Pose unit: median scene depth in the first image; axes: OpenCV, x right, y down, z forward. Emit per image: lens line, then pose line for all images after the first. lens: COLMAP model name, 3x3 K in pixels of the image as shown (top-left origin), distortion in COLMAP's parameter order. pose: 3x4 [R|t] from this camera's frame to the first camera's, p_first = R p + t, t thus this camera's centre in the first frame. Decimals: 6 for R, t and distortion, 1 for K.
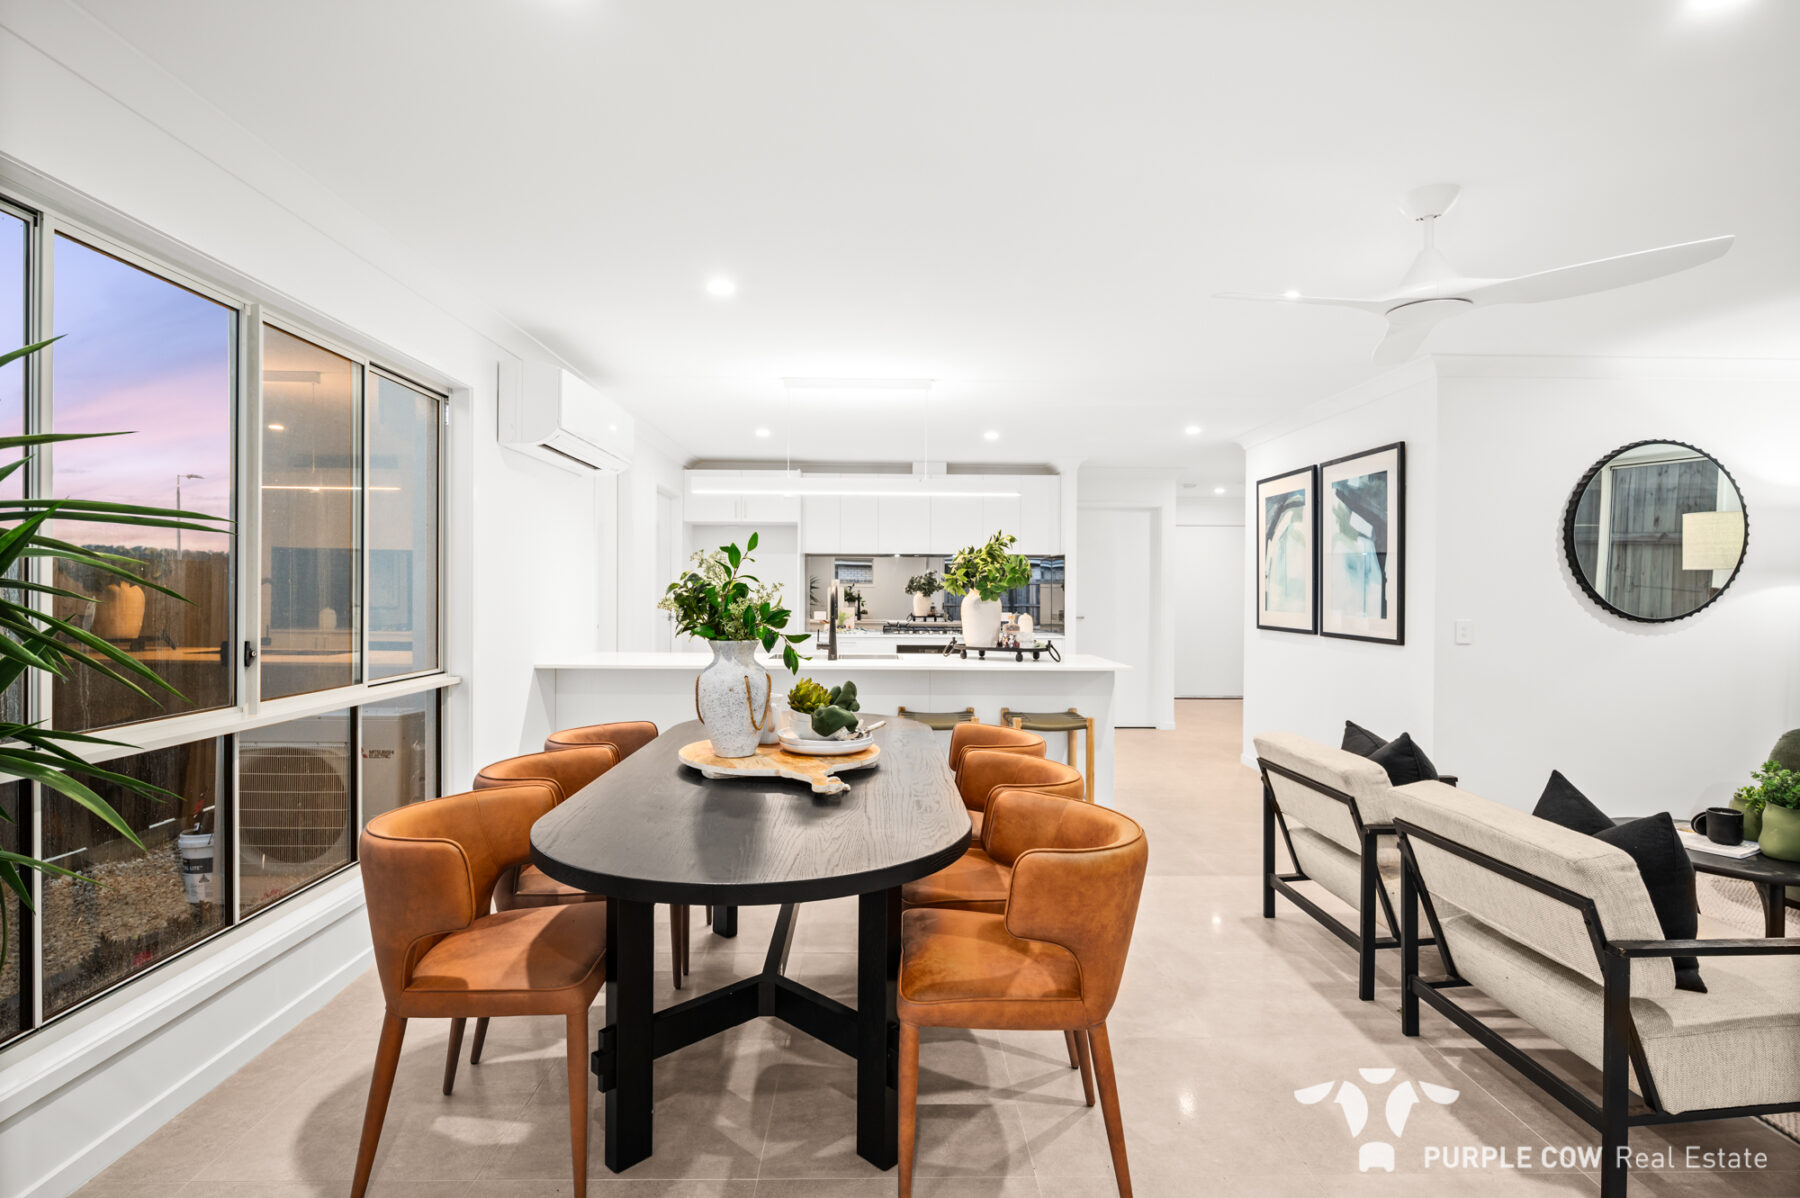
lens RADIAL K [[894.9, 0, 903.9], [0, 894.9, 598.6], [0, 0, 1]] dist [0.004544, 0.000164]
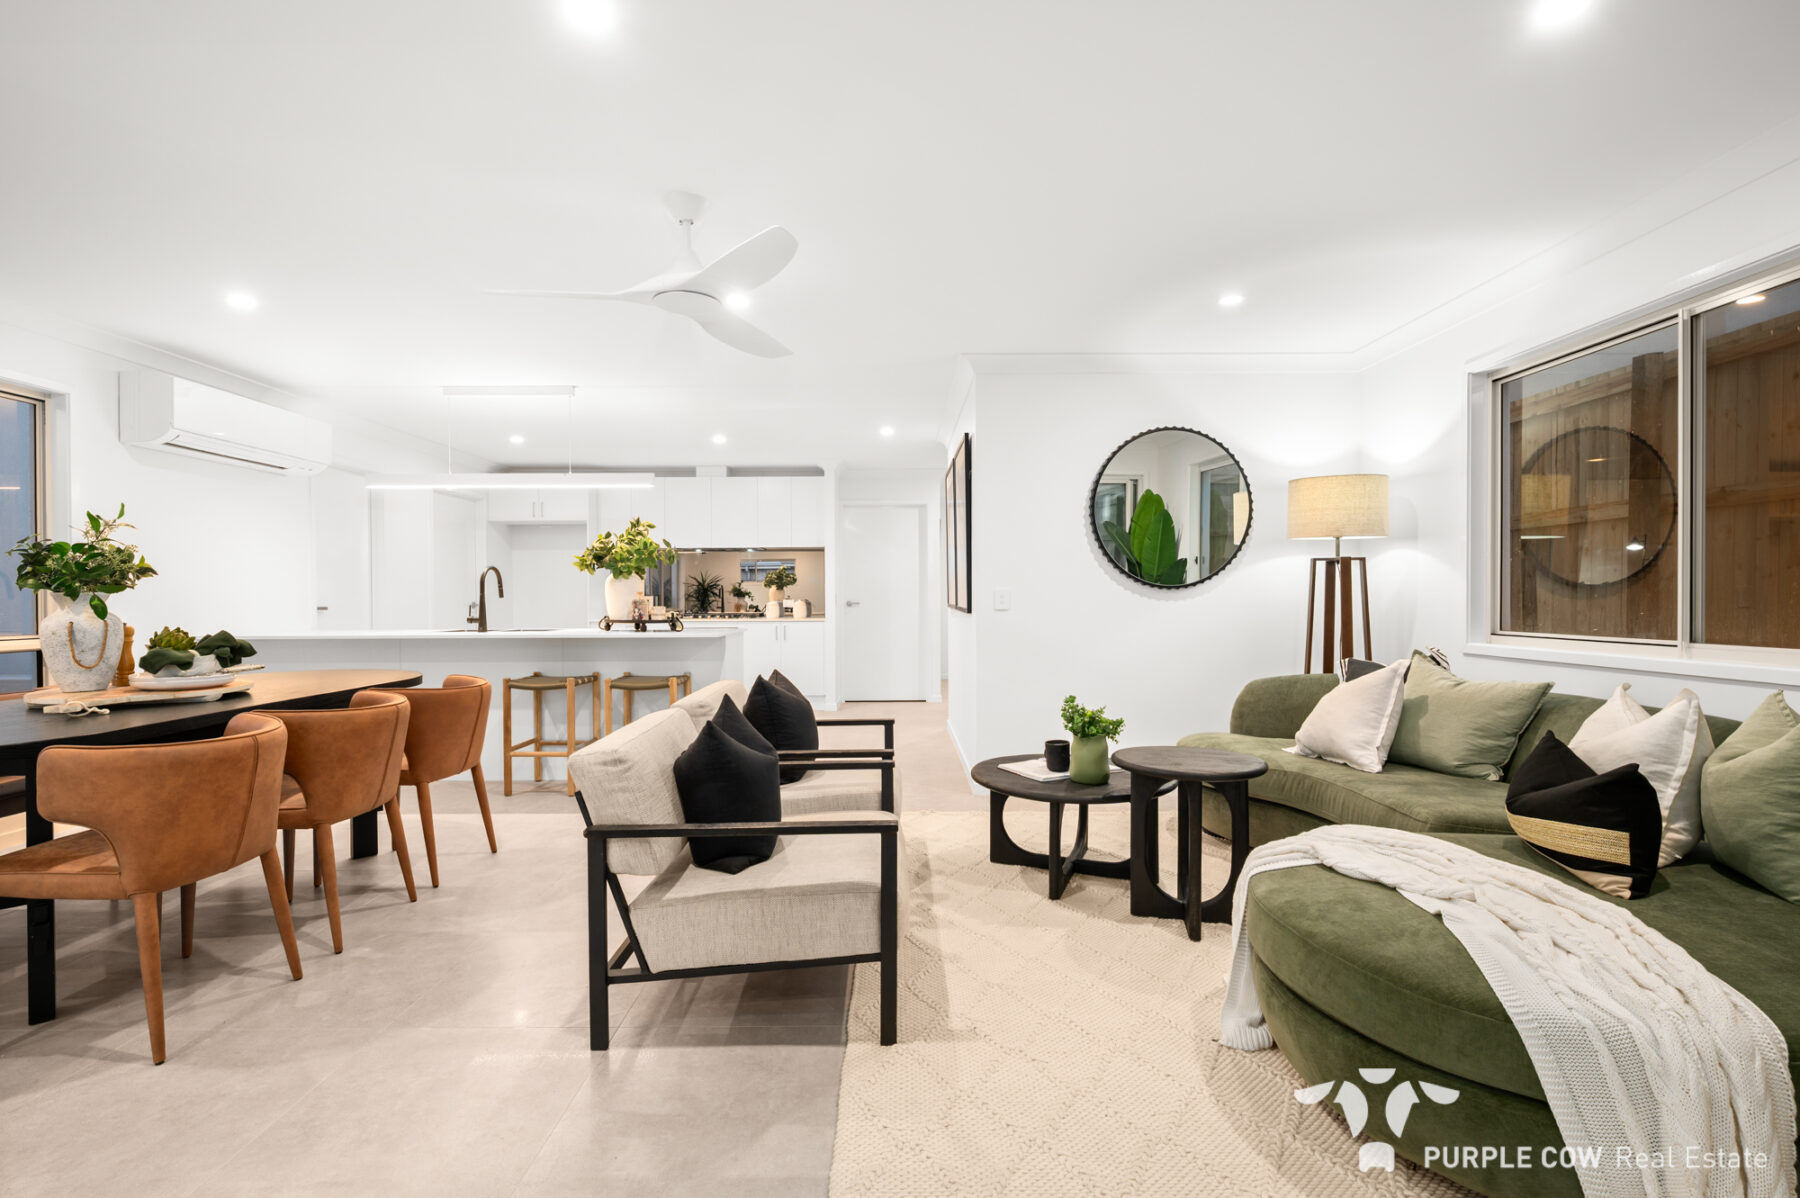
lens RADIAL K [[808.9, 0, 898.9], [0, 808.9, 598.6], [0, 0, 1]] dist [-0.000700, 0.000729]
pose [[0.999636, -0.010217, -0.024967, 0.519575], [0.010085, 0.999935, -0.005383, 0.040114], [0.025020, 0.005129, 0.999674, -0.021197]]
